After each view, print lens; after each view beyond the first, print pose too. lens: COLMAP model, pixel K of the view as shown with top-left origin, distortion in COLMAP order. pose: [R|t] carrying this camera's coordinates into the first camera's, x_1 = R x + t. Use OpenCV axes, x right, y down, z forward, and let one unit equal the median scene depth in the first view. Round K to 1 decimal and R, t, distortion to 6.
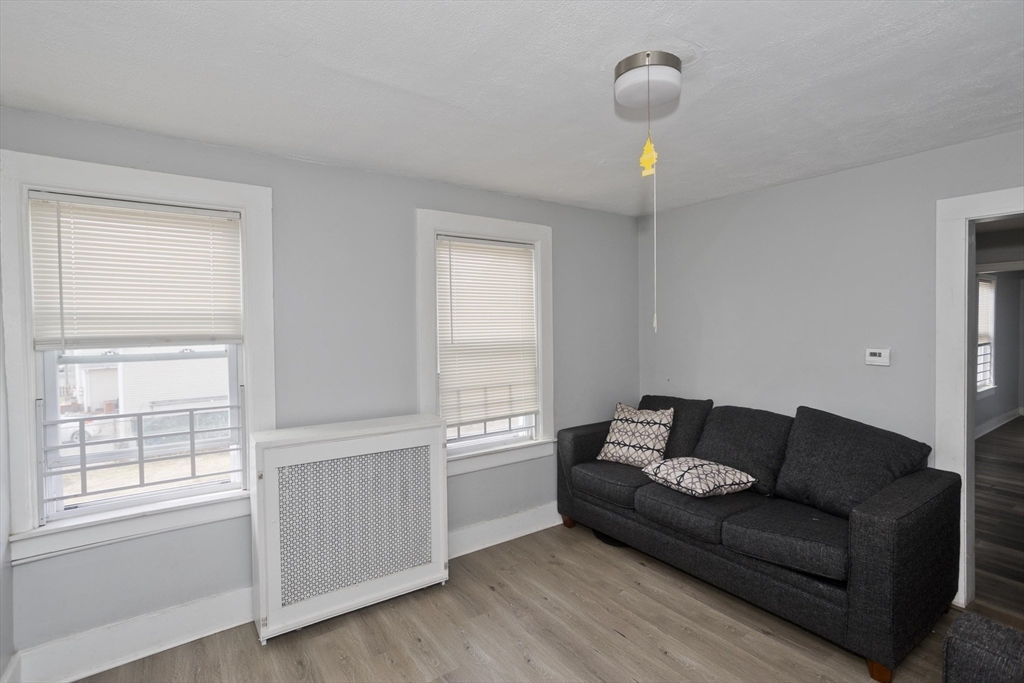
lens RADIAL K [[488.9, 0, 513.2], [0, 488.9, 335.8], [0, 0, 1]] dist [-0.051715, 0.031075]
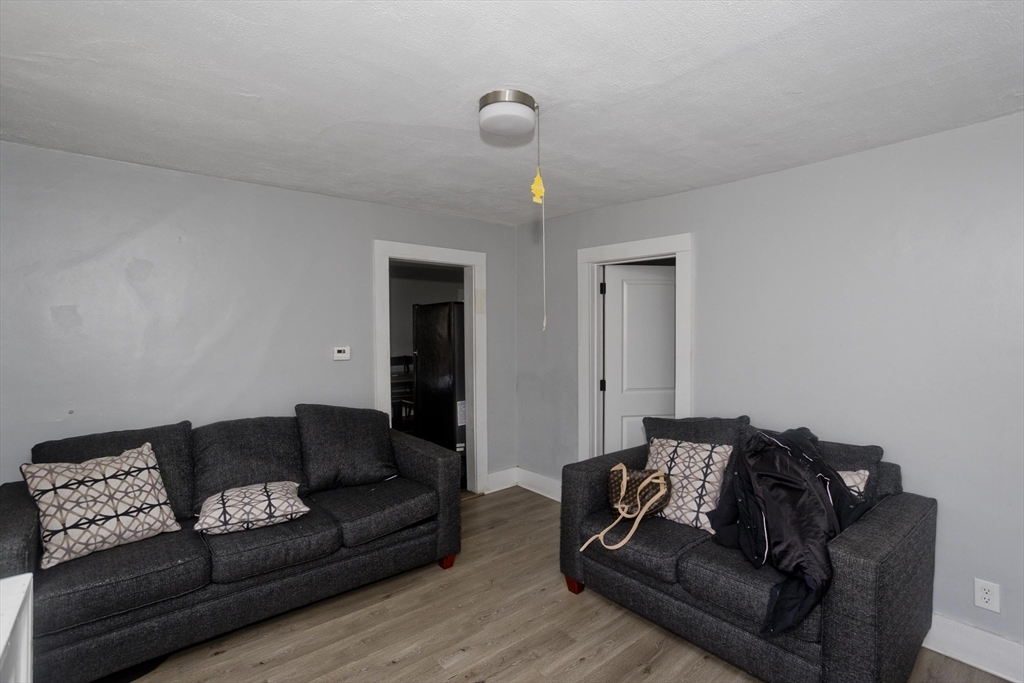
lens RADIAL K [[488.9, 0, 513.2], [0, 488.9, 335.8], [0, 0, 1]] dist [-0.051715, 0.031075]
pose [[-0.076960, -0.011644, 0.996966, -0.585900], [0.025557, 0.999580, 0.013648, -0.008071], [-0.996707, 0.026530, -0.076630, 0.719351]]
